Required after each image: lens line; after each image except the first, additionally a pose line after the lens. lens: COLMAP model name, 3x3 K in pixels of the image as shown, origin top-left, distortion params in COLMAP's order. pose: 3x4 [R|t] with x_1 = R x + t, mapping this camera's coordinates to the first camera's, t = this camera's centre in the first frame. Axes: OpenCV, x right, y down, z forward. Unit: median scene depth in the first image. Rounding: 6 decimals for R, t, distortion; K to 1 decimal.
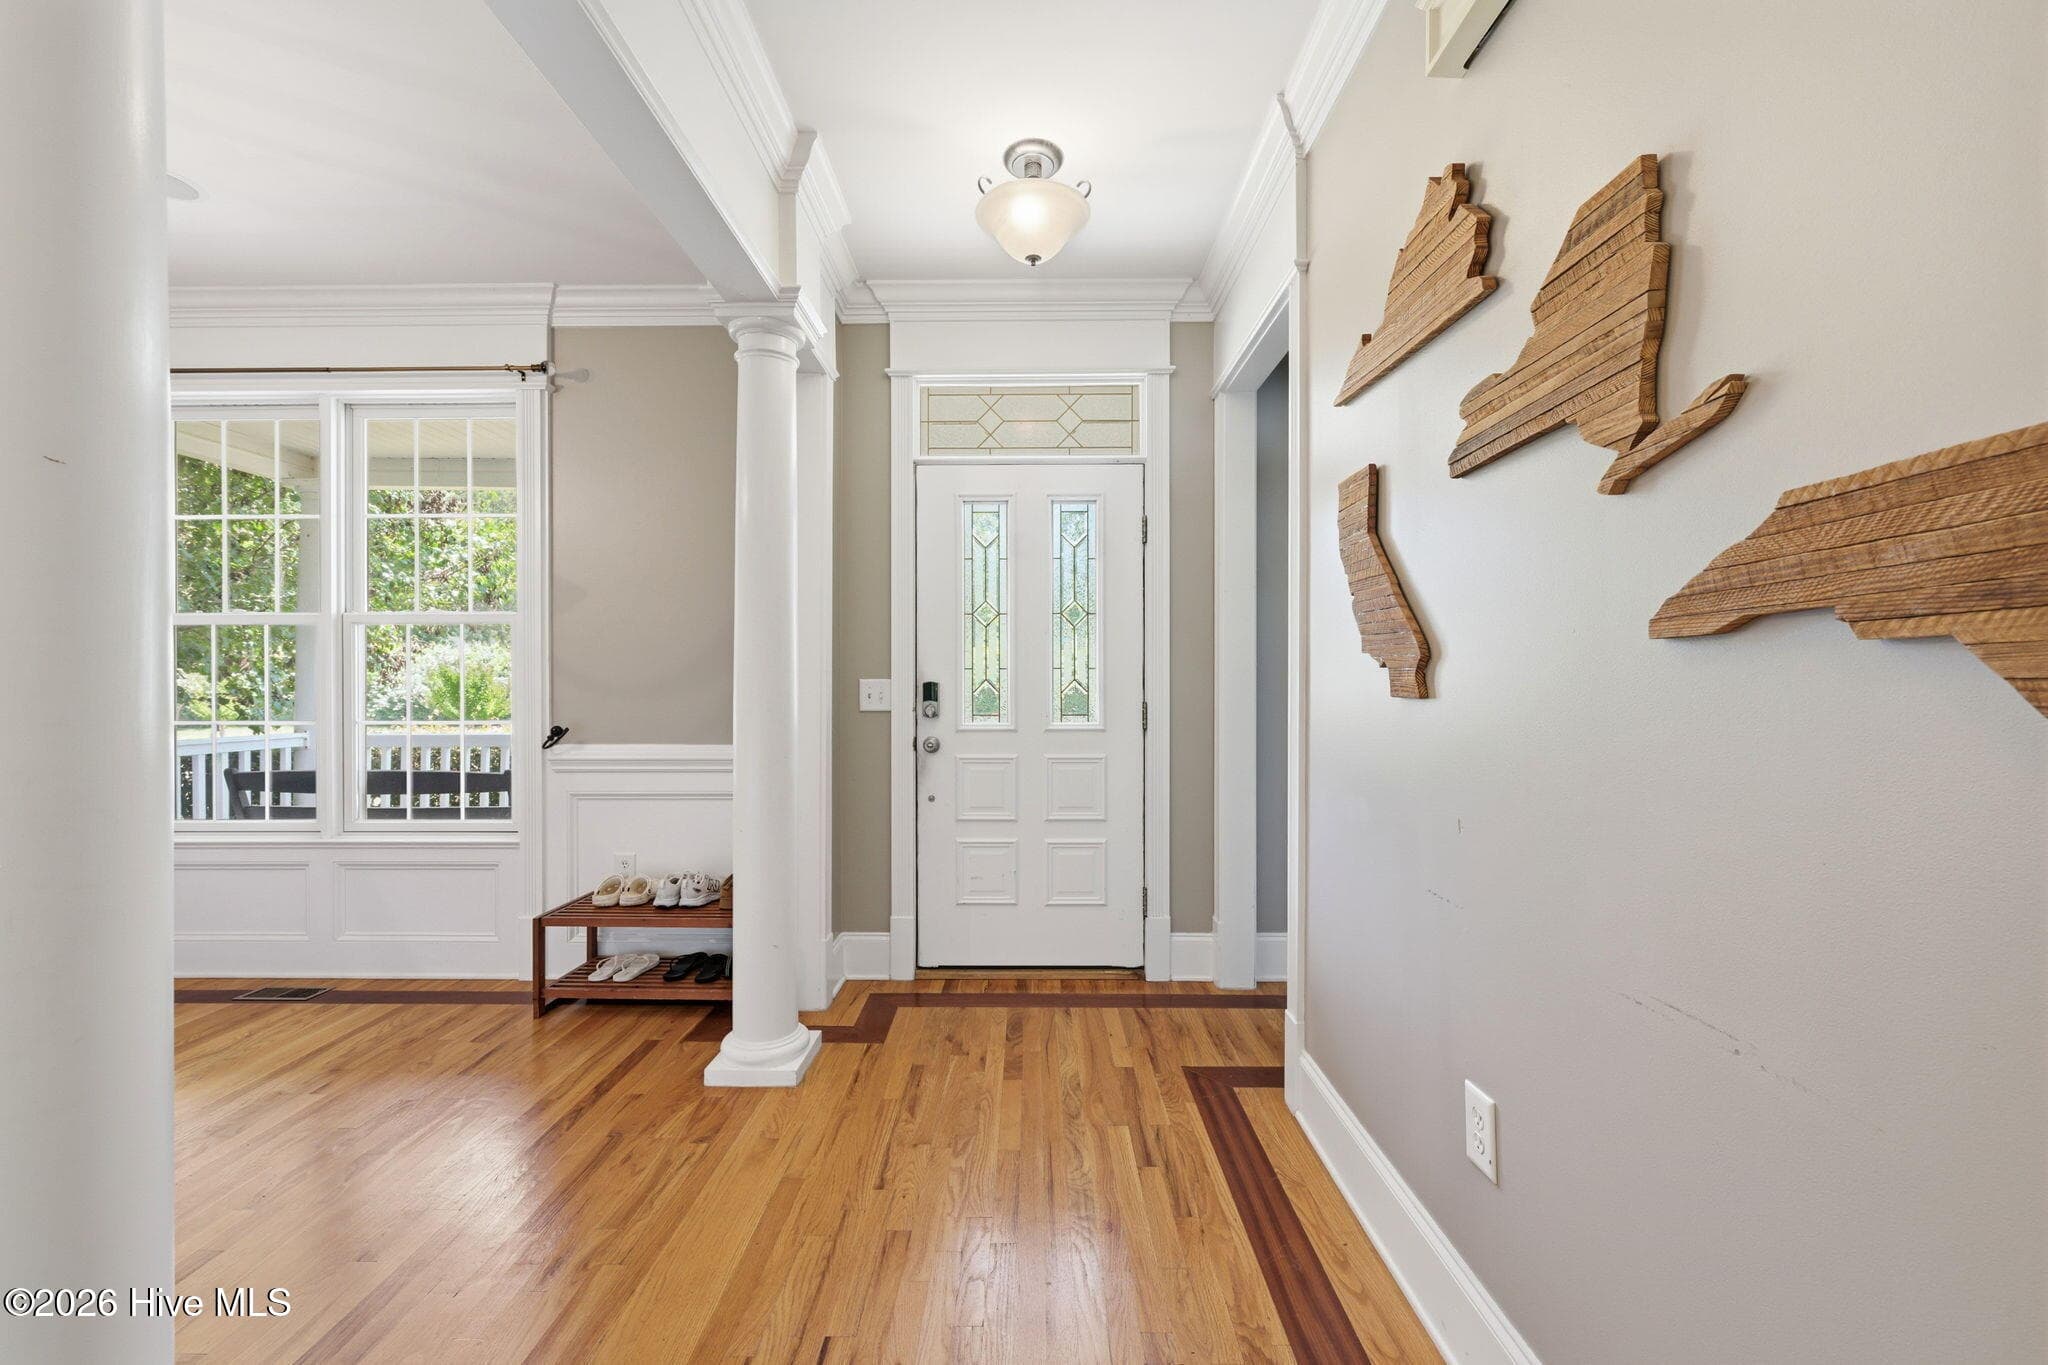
lens RADIAL K [[826.3, 0, 1022.5], [0, 826.3, 692.1], [0, 0, 1]] dist [-0.007848, -0.000291]
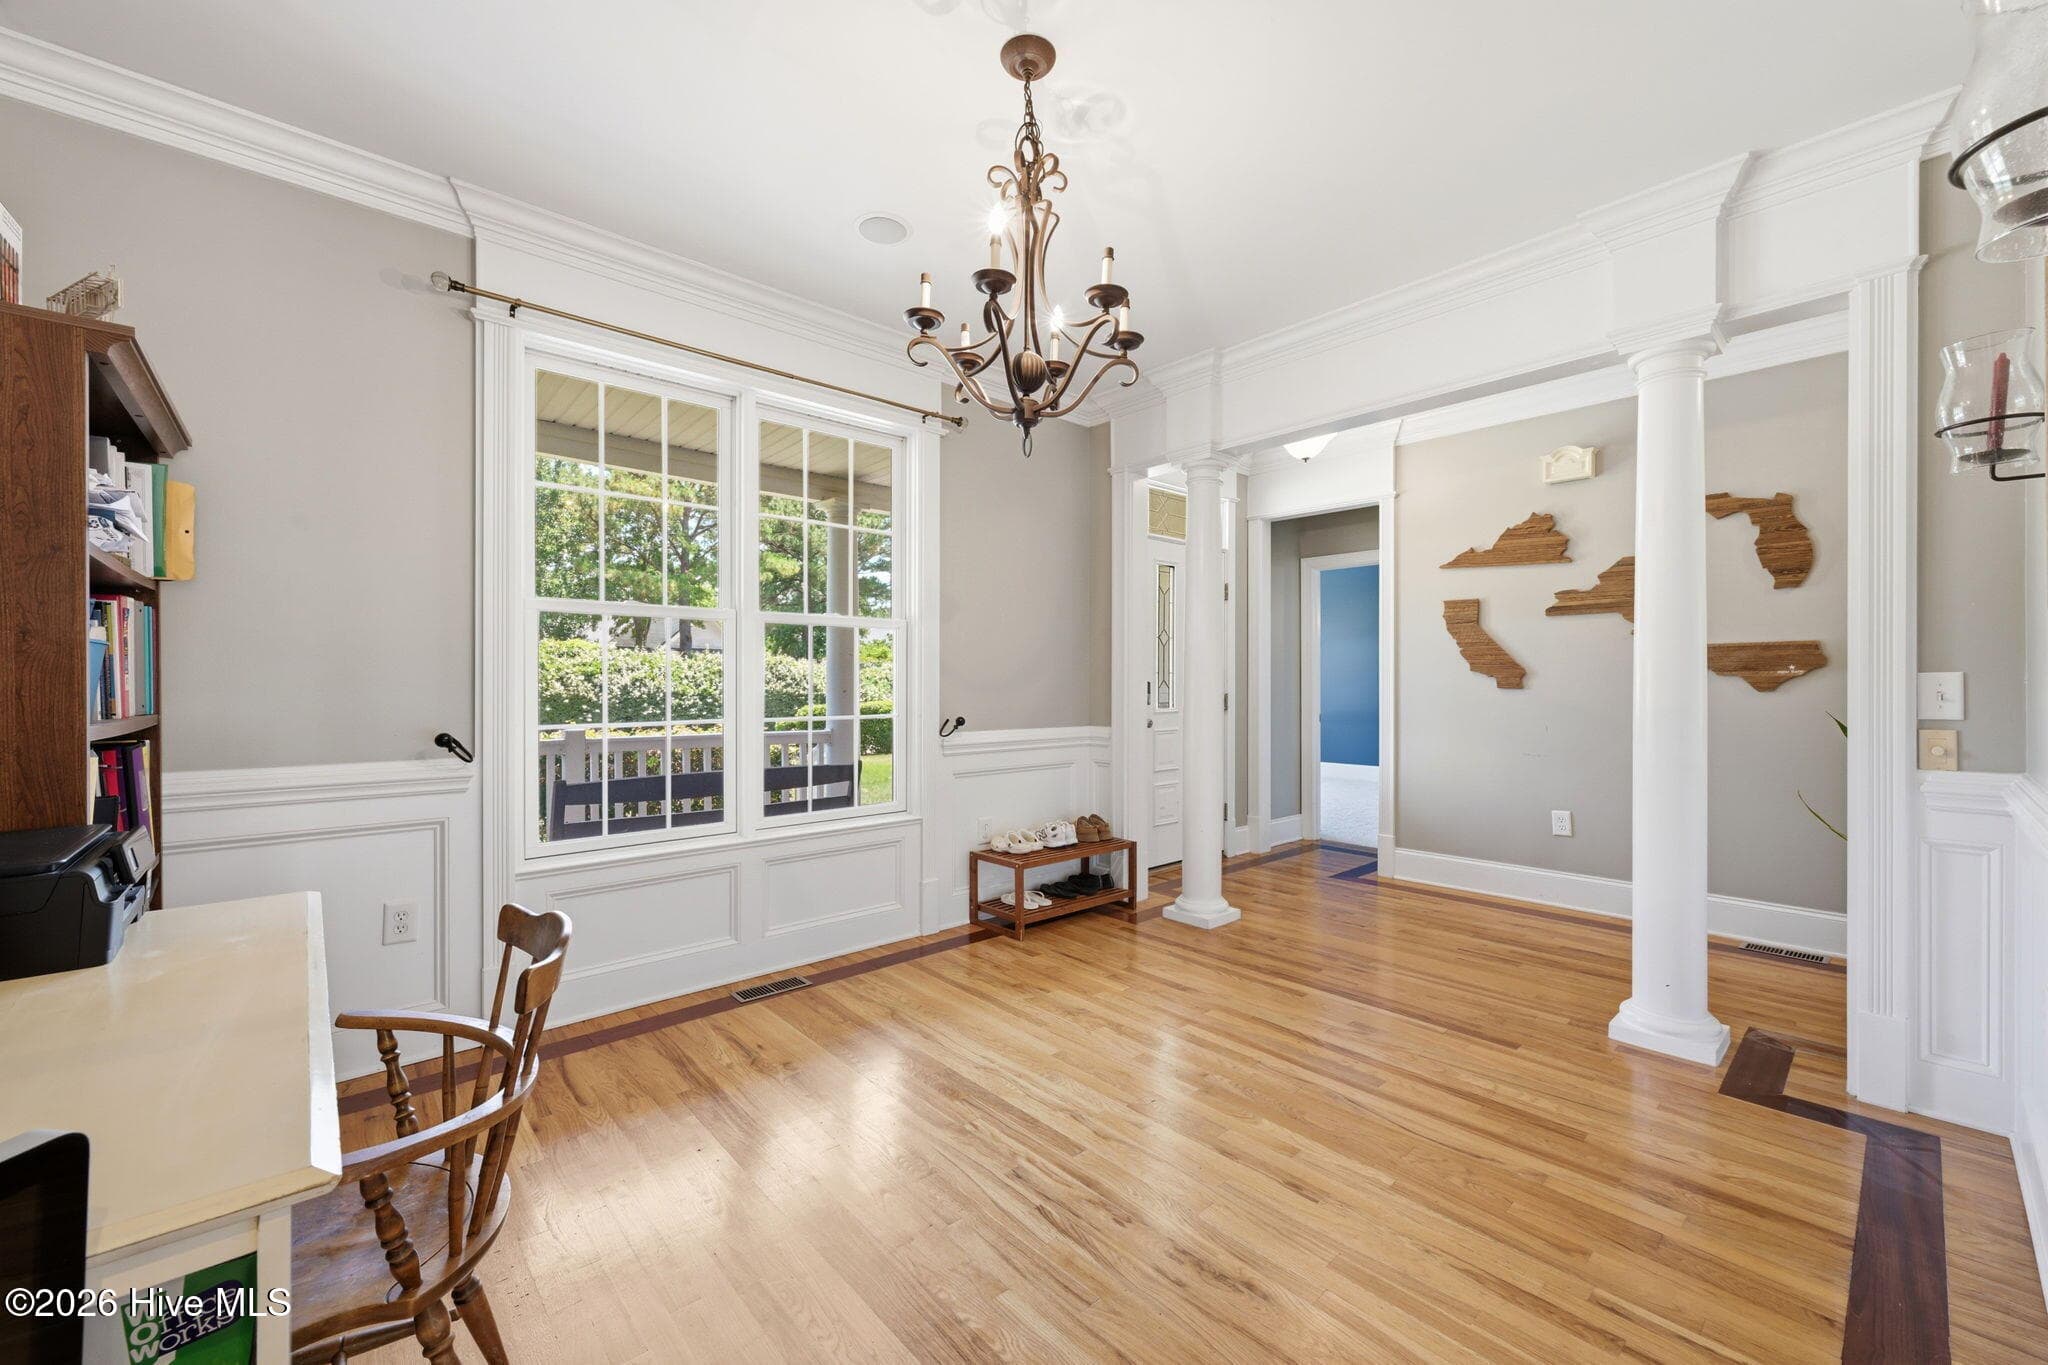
lens RADIAL K [[826.3, 0, 1035.2], [0, 826.3, 678.7], [0, 0, 1]] dist [-0.007848, -0.000291]
pose [[0.729216, 0.001623, 0.684281, -1.293178], [0.006871, 0.999929, -0.009695, -0.003411], [-0.684249, 0.011771, 0.729154, 0.027372]]
